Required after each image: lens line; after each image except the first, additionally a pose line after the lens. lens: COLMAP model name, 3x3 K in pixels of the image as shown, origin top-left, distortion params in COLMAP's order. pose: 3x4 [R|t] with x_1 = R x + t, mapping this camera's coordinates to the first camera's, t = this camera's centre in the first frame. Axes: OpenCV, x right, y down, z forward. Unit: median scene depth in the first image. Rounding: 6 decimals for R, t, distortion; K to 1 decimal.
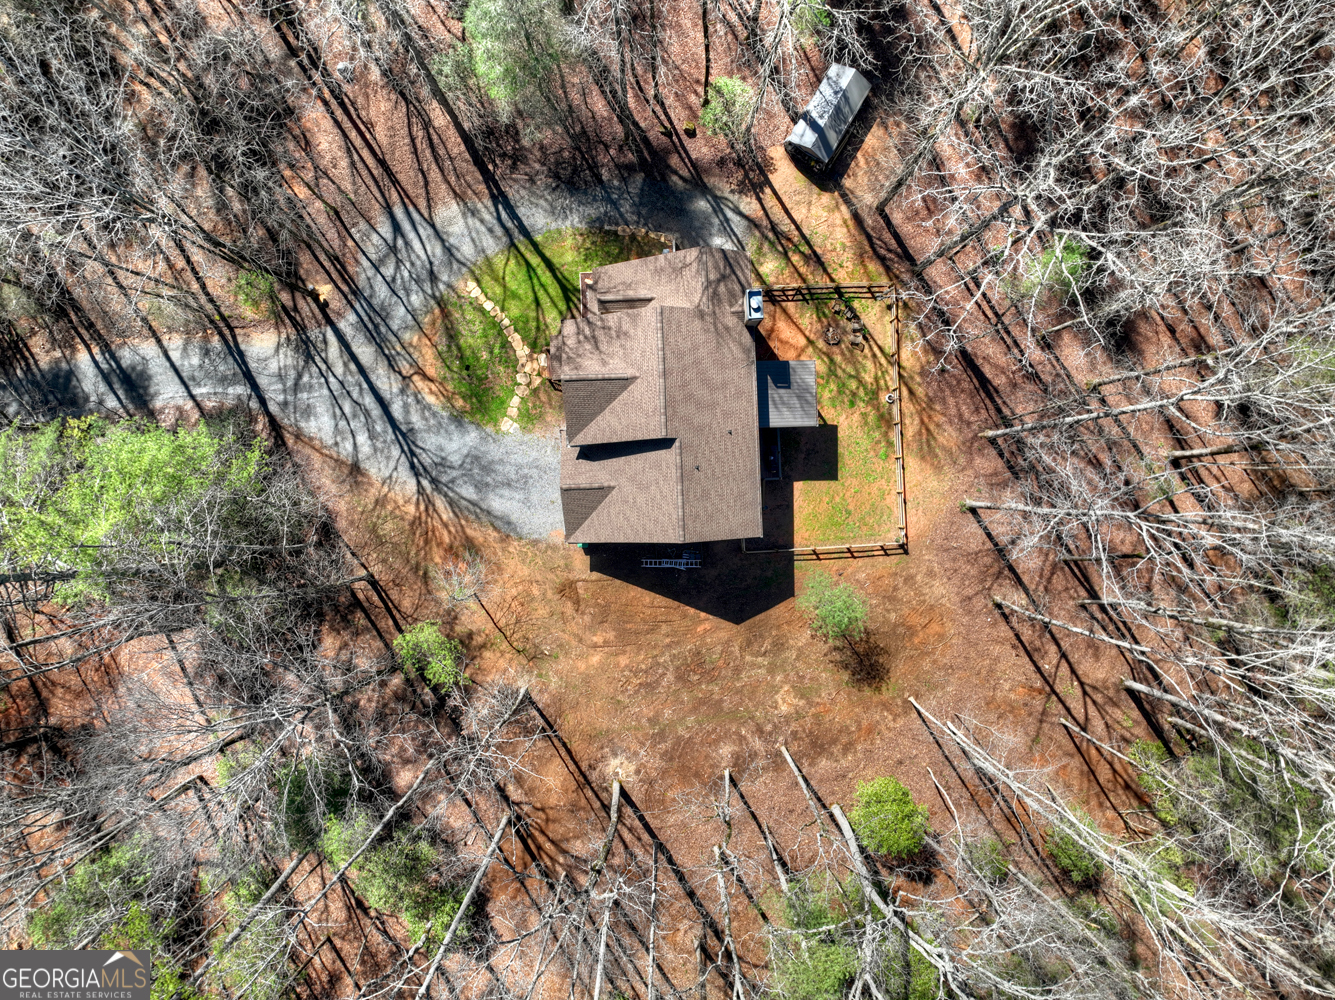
lens RADIAL K [[942.5, 0, 663.5], [0, 942.5, 499.9], [0, 0, 1]] dist [0.010630, 0.014739]
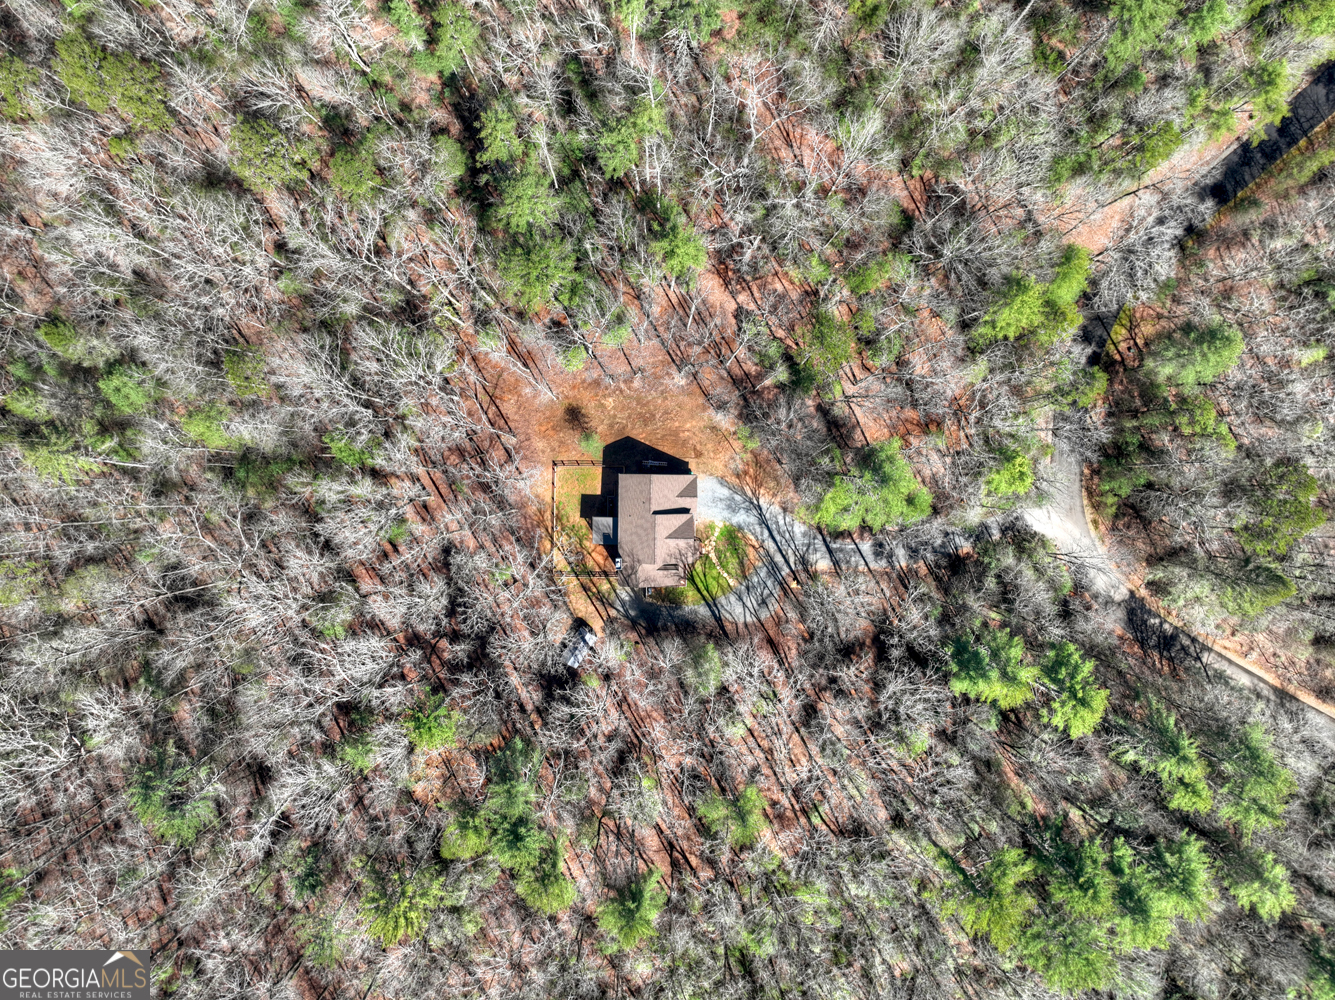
lens RADIAL K [[942.5, 0, 667.0], [0, 942.5, 500.3], [0, 0, 1]] dist [0.010630, 0.014739]
pose [[-0.997938, -0.051647, -0.038106, 0.061520], [0.052802, -0.998156, -0.029944, 0.045726], [-0.036489, -0.031894, 0.998825, -1.365182]]
